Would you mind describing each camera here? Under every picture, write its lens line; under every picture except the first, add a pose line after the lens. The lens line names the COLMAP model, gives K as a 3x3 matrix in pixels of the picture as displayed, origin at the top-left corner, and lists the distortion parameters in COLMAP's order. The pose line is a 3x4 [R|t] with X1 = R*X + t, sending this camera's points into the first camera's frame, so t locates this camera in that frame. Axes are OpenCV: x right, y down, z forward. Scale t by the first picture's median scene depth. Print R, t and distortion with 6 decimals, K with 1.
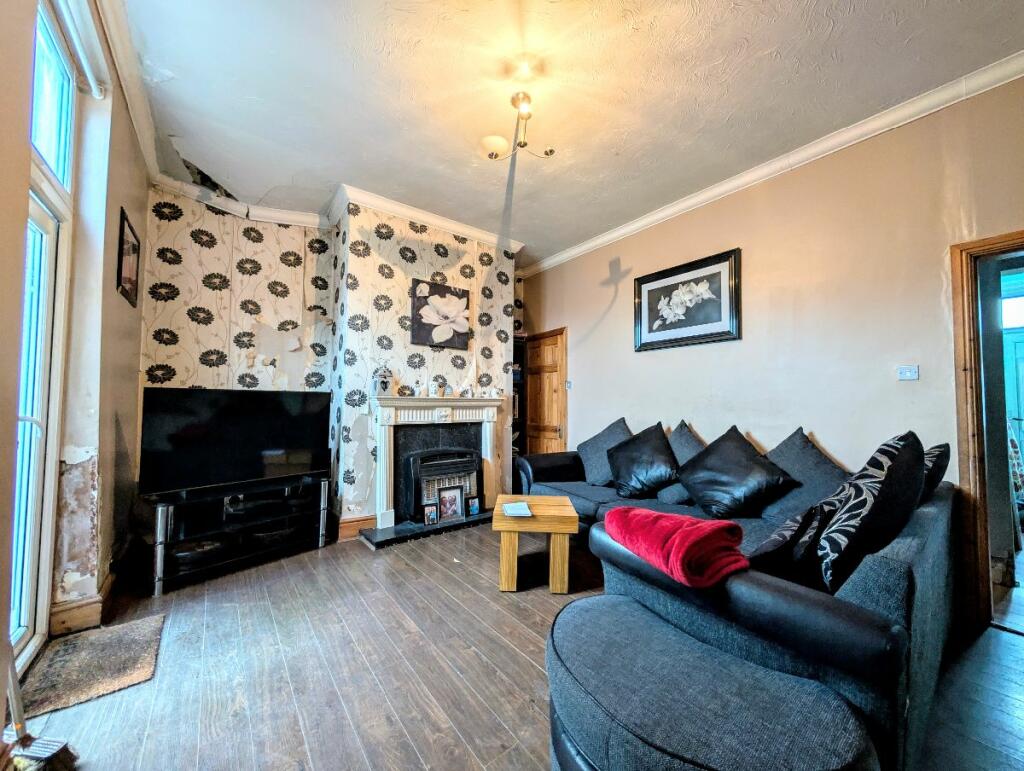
lens RADIAL K [[389.0, 0, 512.0], [0, 389.0, 385.5], [0, 0, 1]] dist [-0.000527, -0.000170]
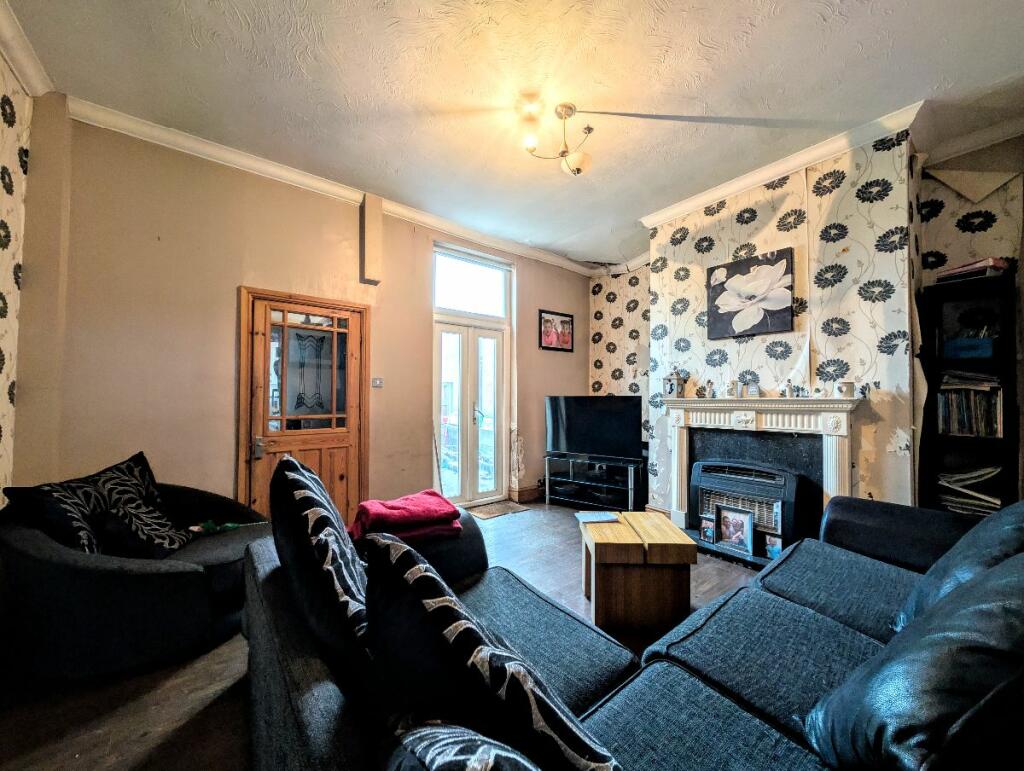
lens RADIAL K [[389.0, 0, 512.0], [0, 389.0, 385.5], [0, 0, 1]] dist [-0.000527, -0.000170]
pose [[-0.009379, -0.043507, -0.999009, 0.645834], [0.043875, 0.998073, -0.043879, 0.018683], [0.998993, -0.044243, -0.007452, 0.530399]]
